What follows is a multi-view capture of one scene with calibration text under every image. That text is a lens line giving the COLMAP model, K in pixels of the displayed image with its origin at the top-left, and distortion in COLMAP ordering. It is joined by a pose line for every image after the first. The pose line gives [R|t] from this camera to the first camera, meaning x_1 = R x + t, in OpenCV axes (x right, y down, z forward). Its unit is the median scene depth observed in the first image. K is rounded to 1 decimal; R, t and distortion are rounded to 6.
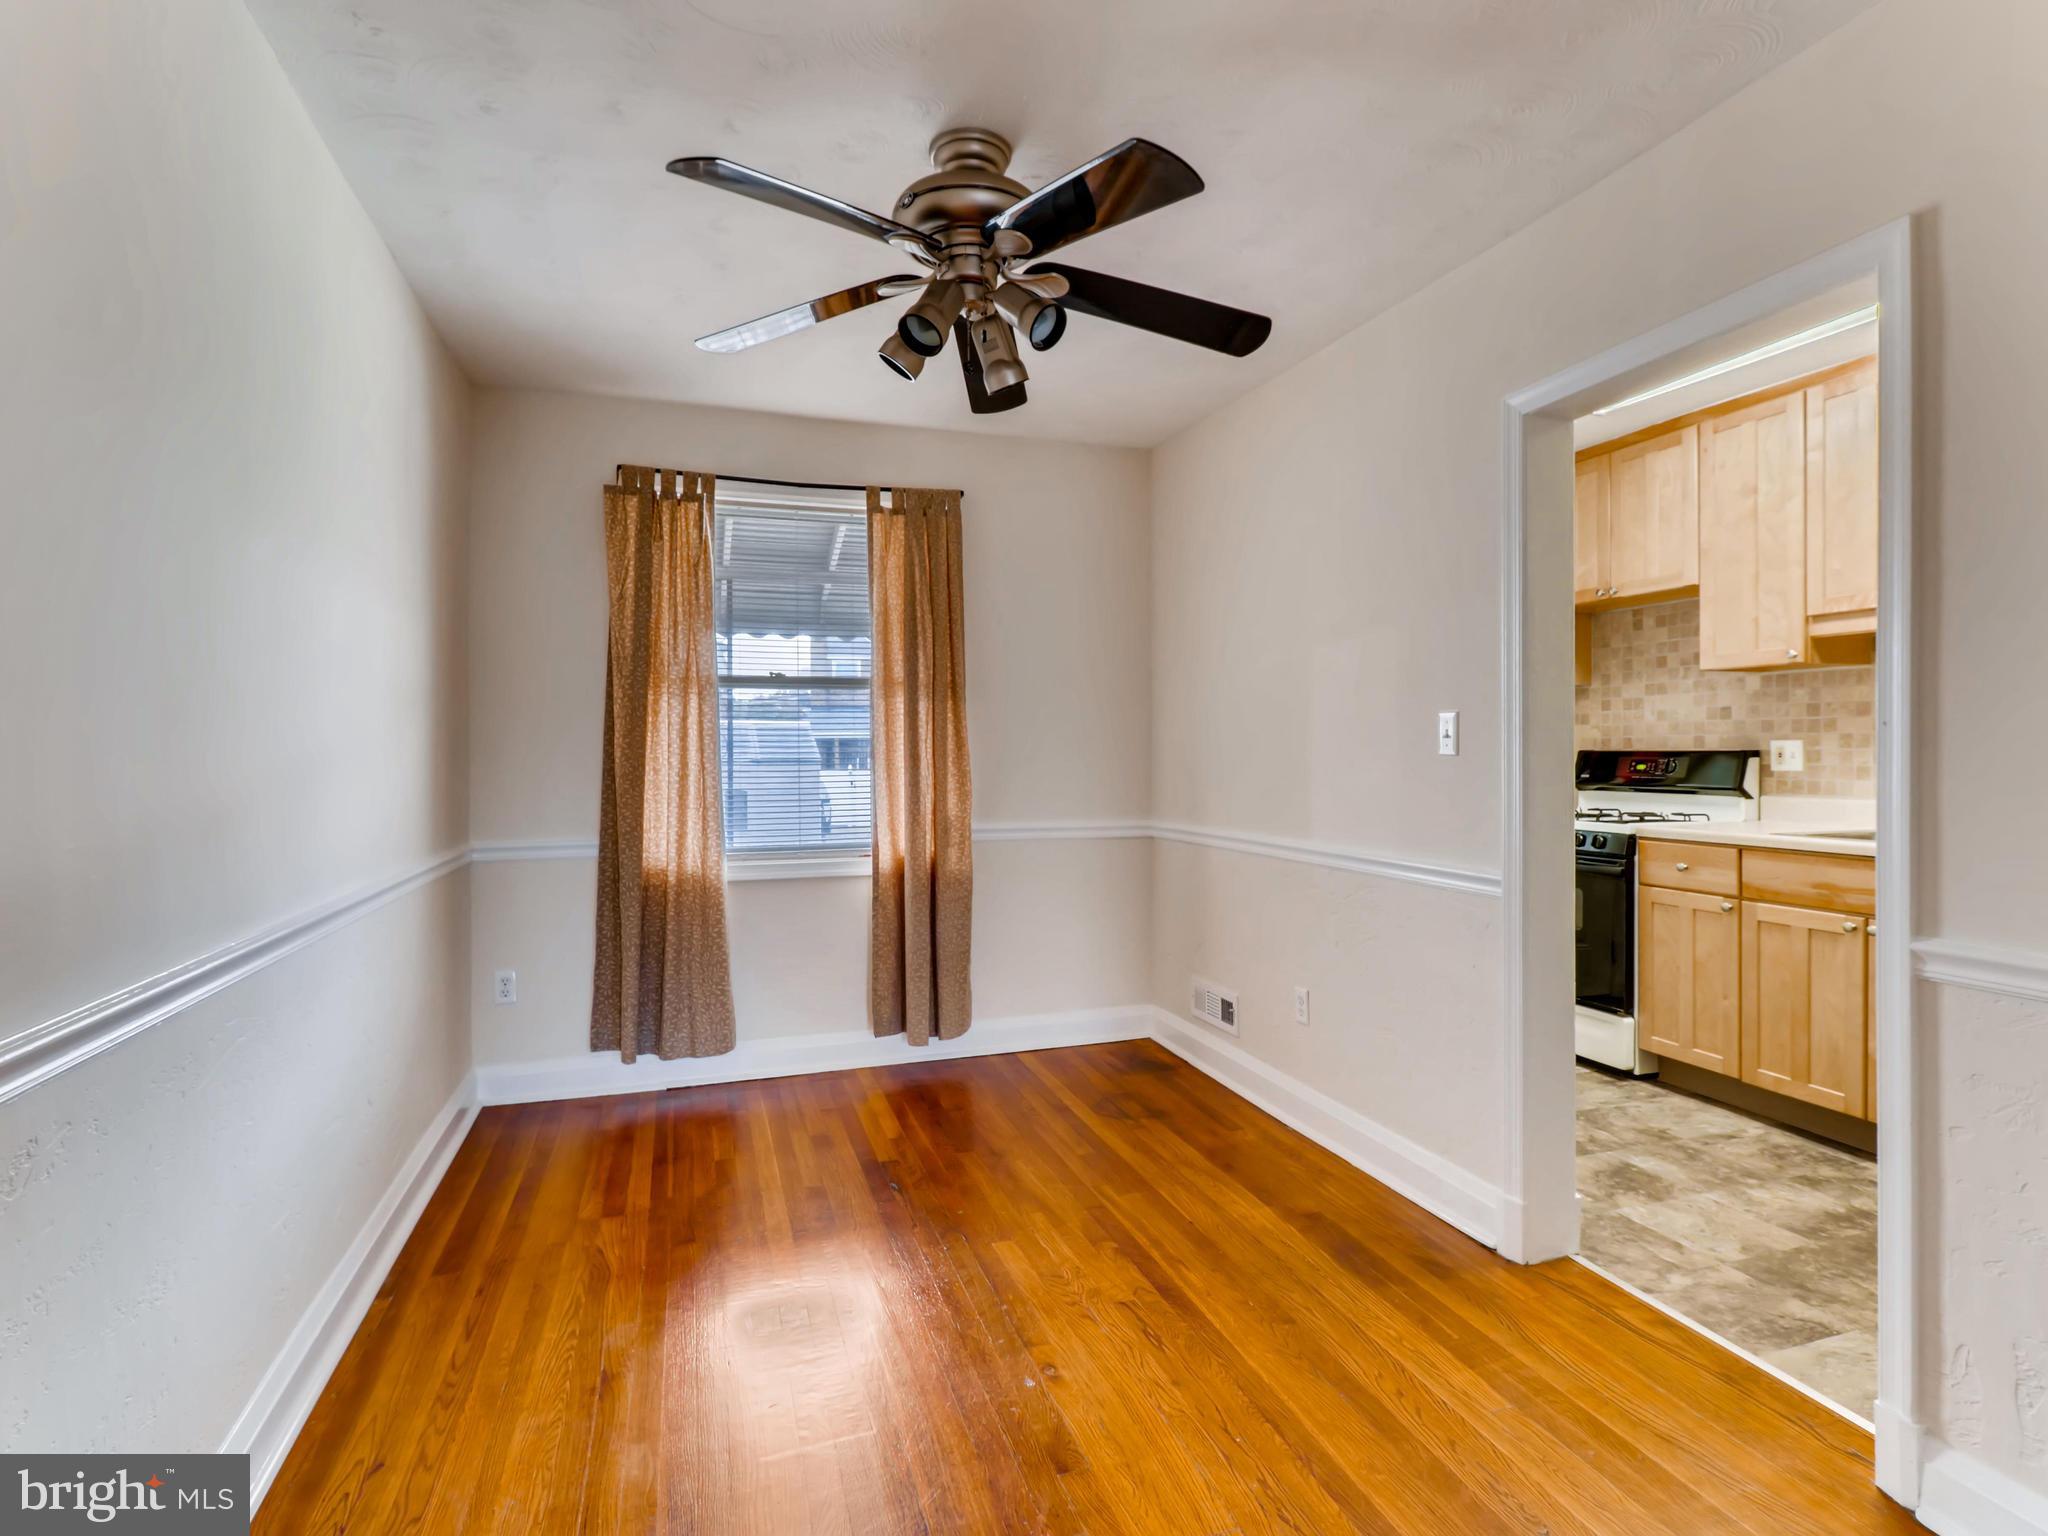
lens RADIAL K [[1053.4, 0, 1024.0], [0, 1053.4, 768.0], [0, 0, 1]] dist [0.005173, 0.000501]
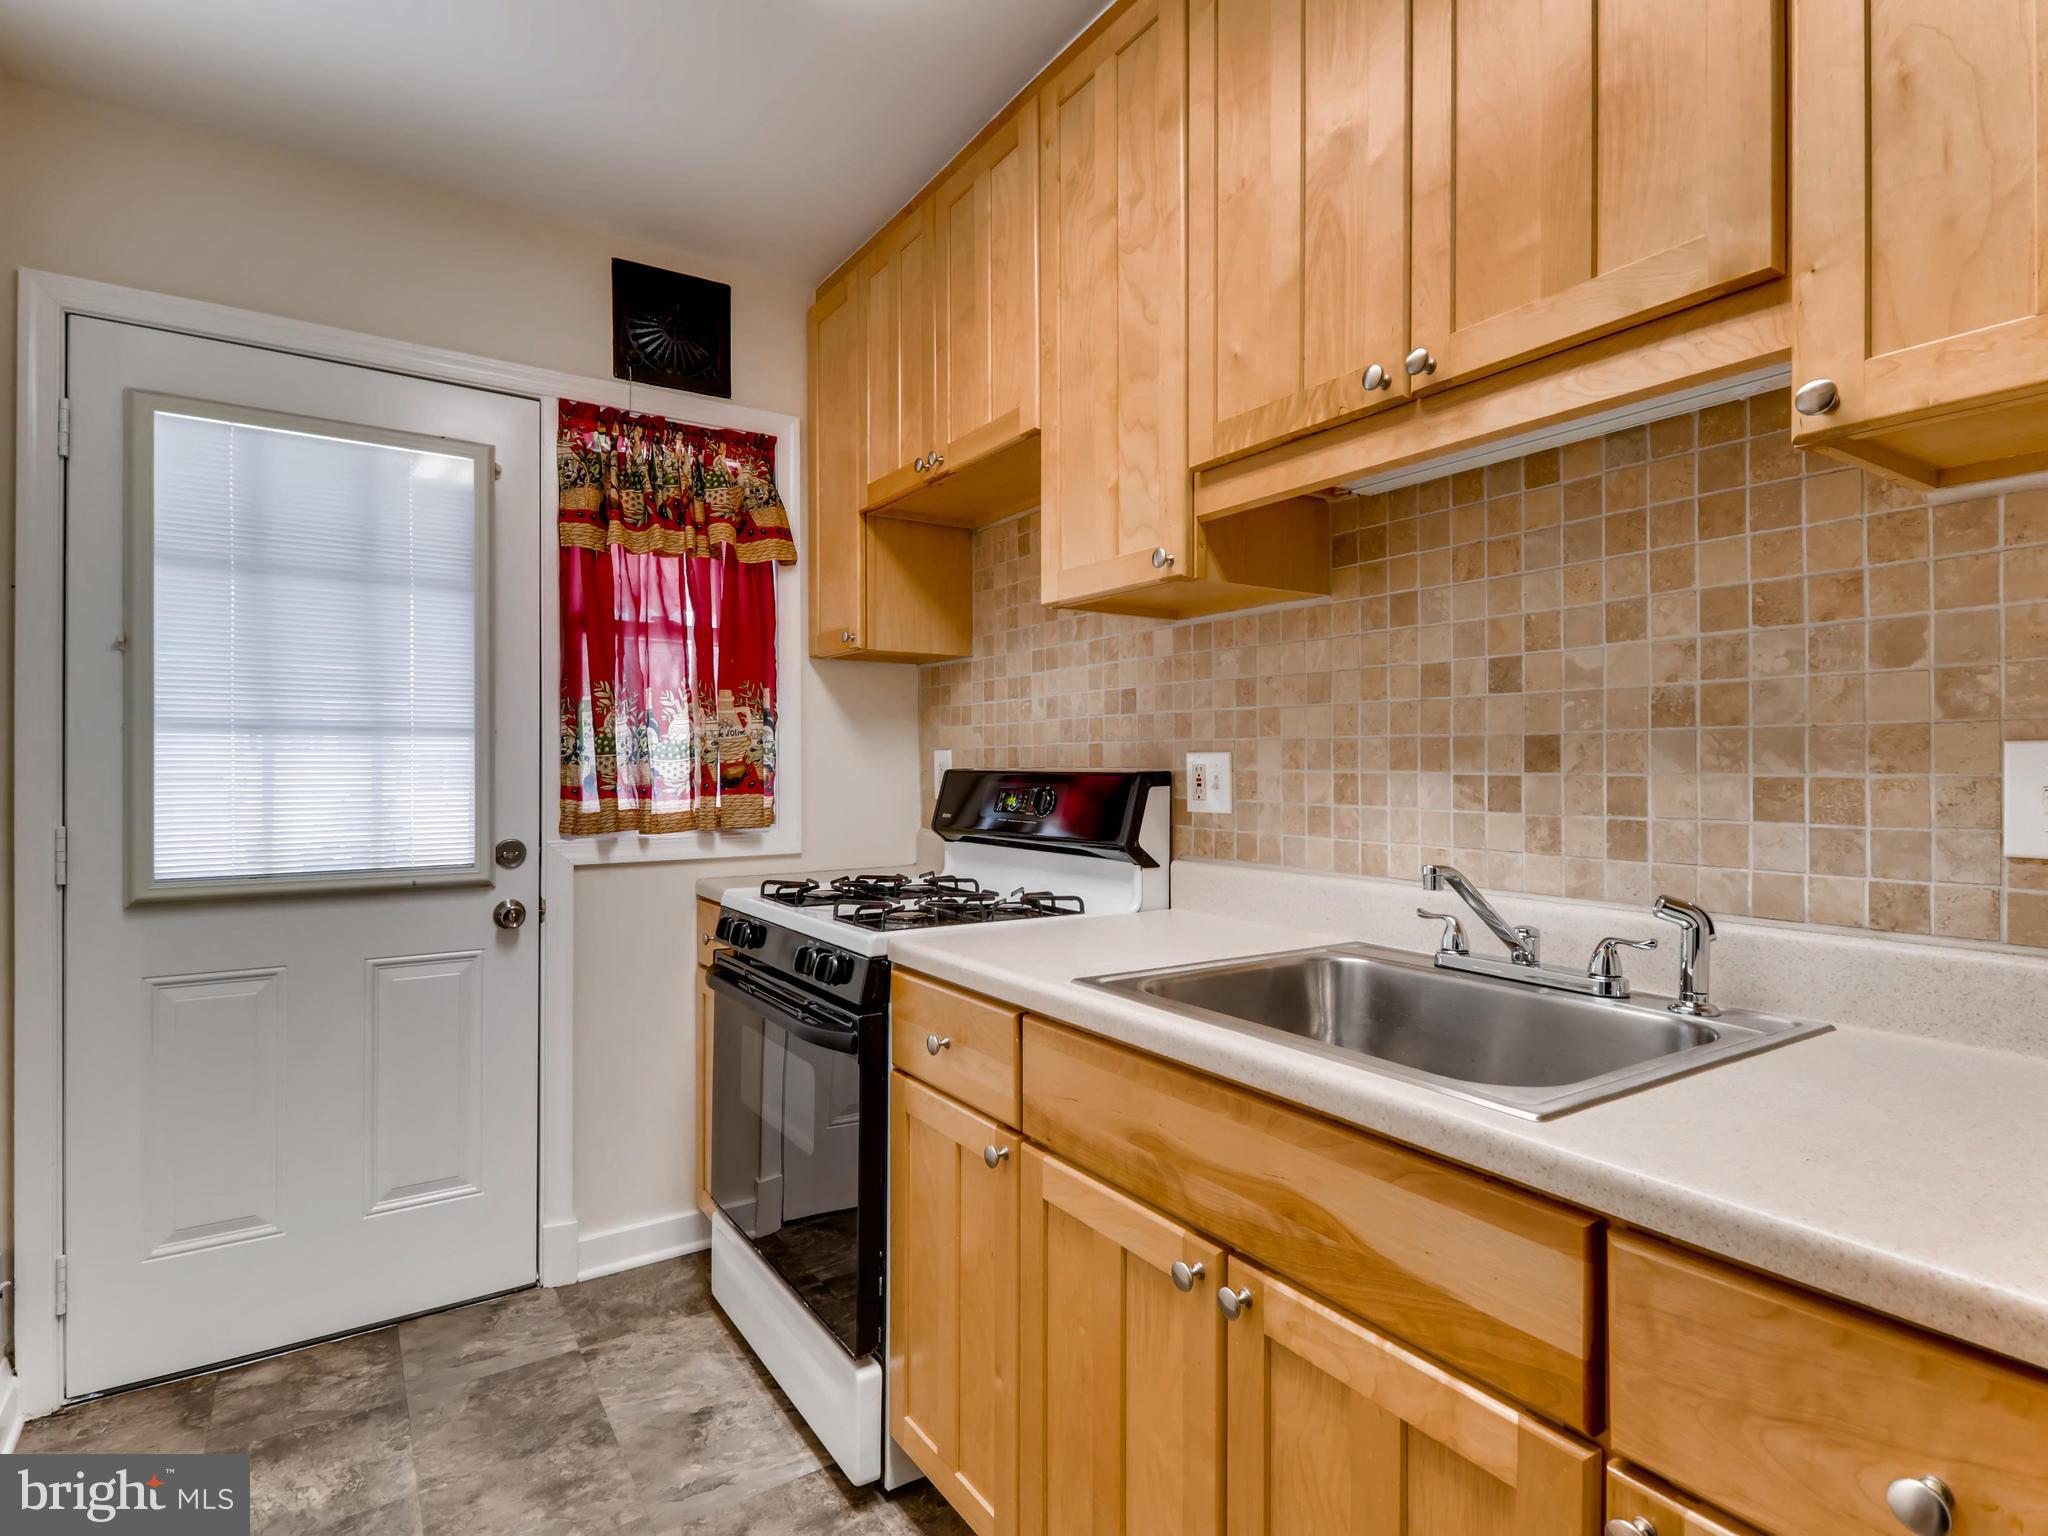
lens RADIAL K [[1053.4, 0, 1024.0], [0, 1053.4, 768.0], [0, 0, 1]] dist [0.005173, 0.000501]
pose [[0.965783, 0.011083, 0.259115, 0.502230], [-0.006654, 0.999816, -0.017964, -0.009232], [-0.259266, 0.015625, 0.965680, 0.530954]]
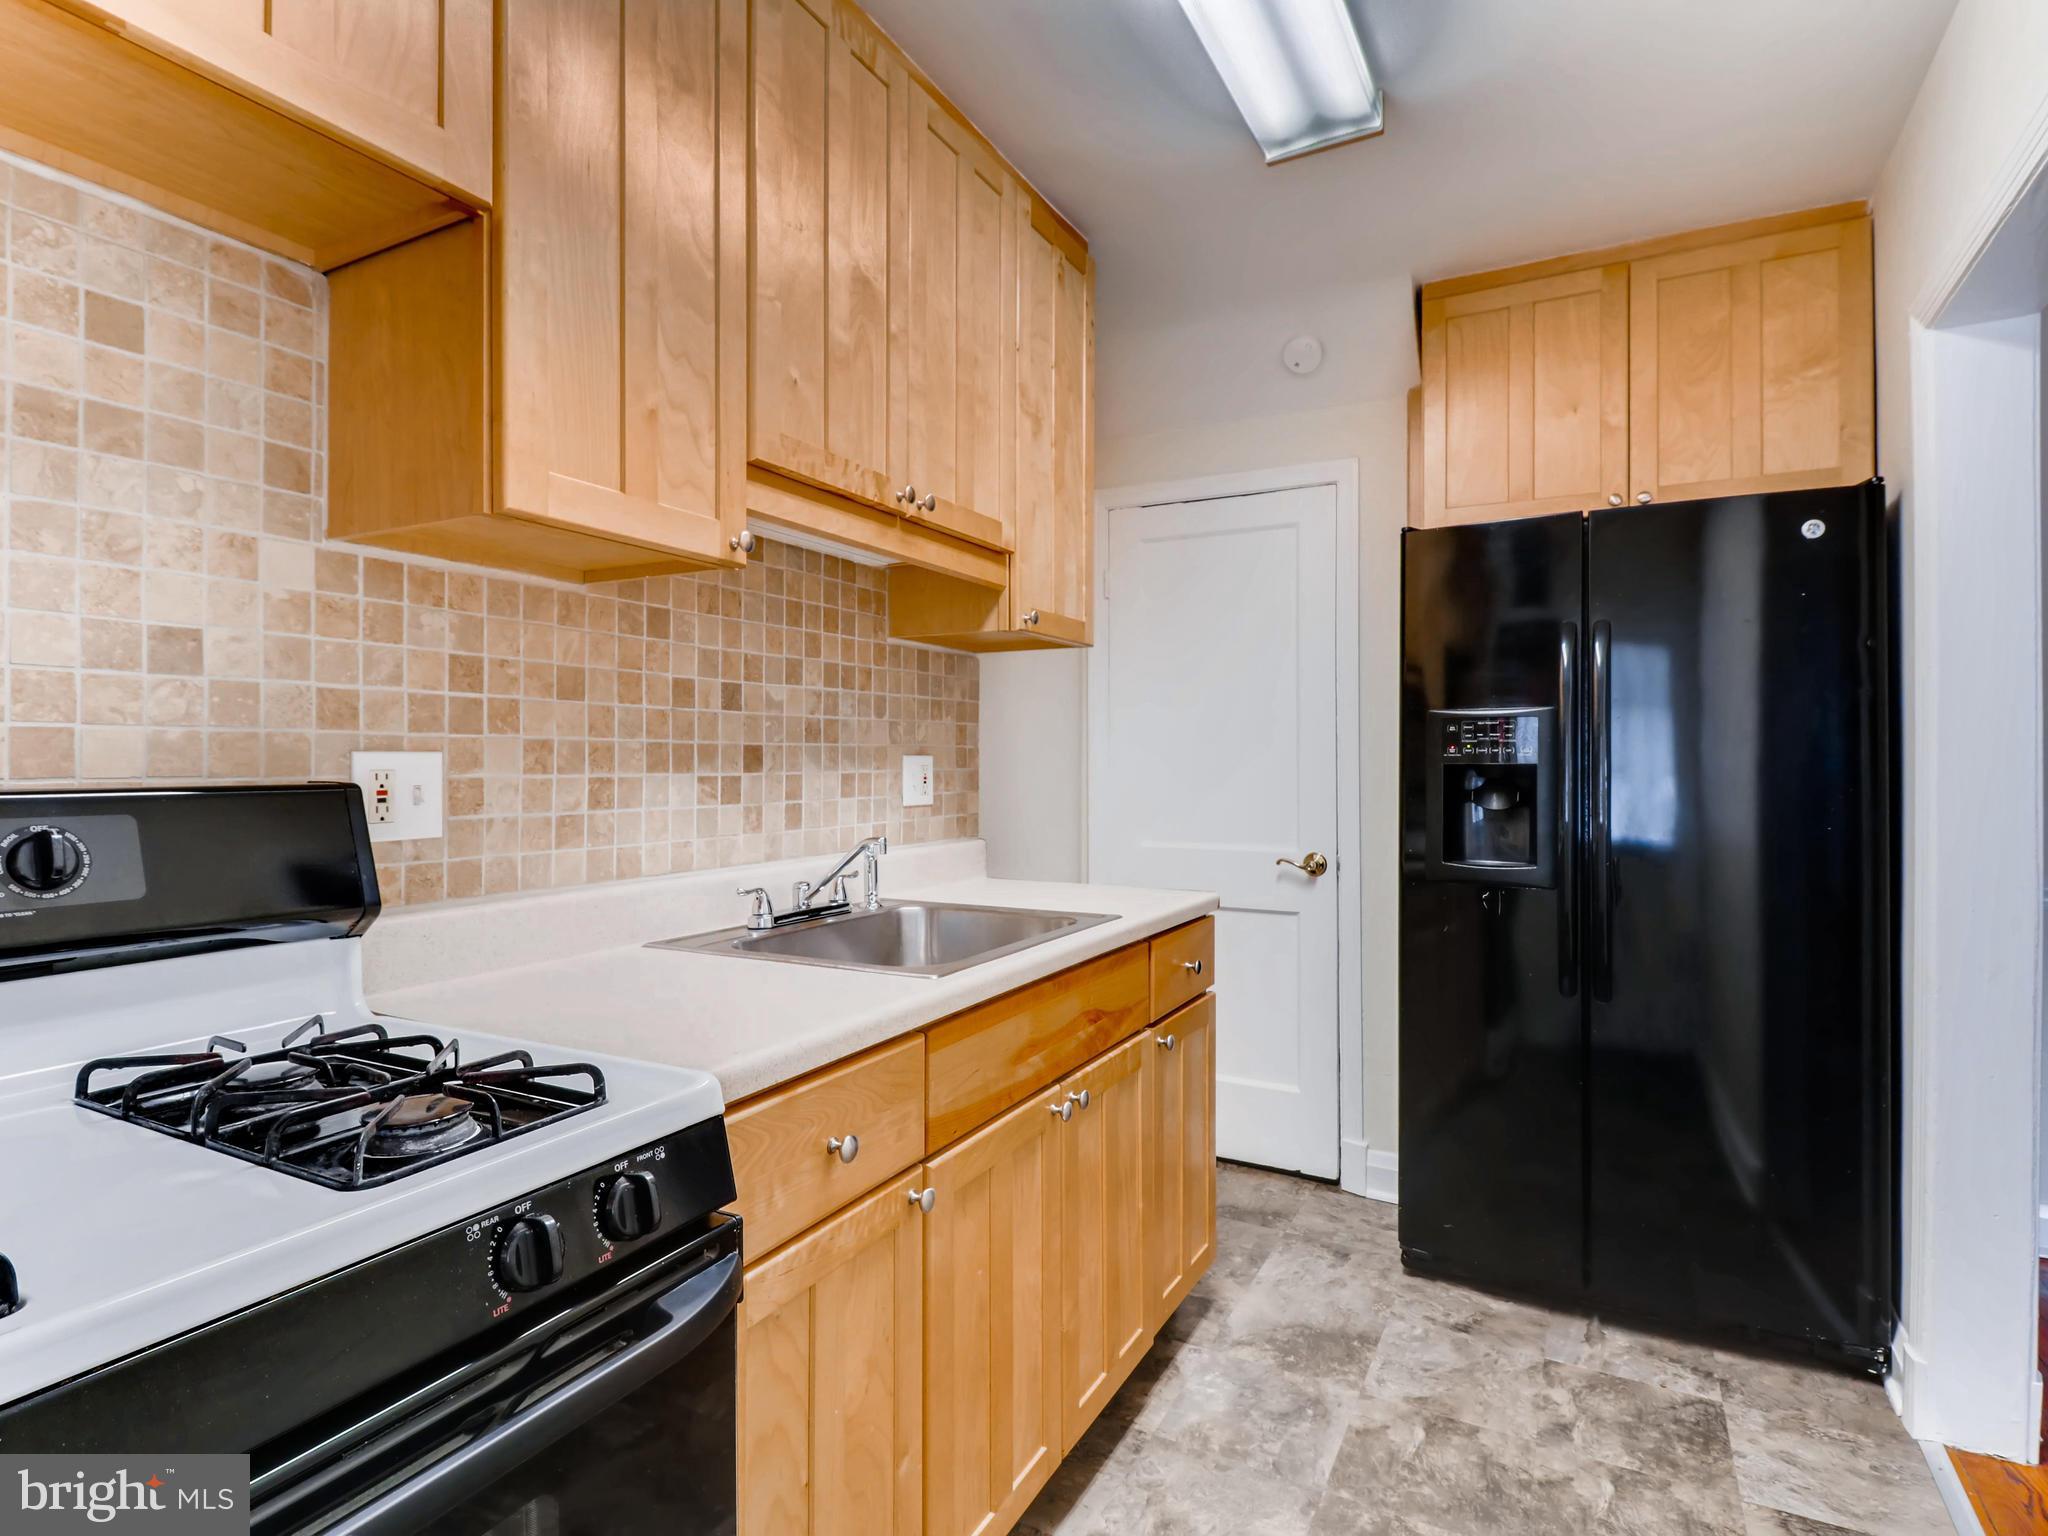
lens RADIAL K [[1053.4, 0, 1024.0], [0, 1053.4, 768.0], [0, 0, 1]] dist [0.005173, 0.000501]
pose [[-0.687383, 0.010642, 0.726217, 0.326064], [0.026057, 0.999610, 0.010015, -0.019276], [-0.725828, 0.025807, -0.687392, 1.083436]]
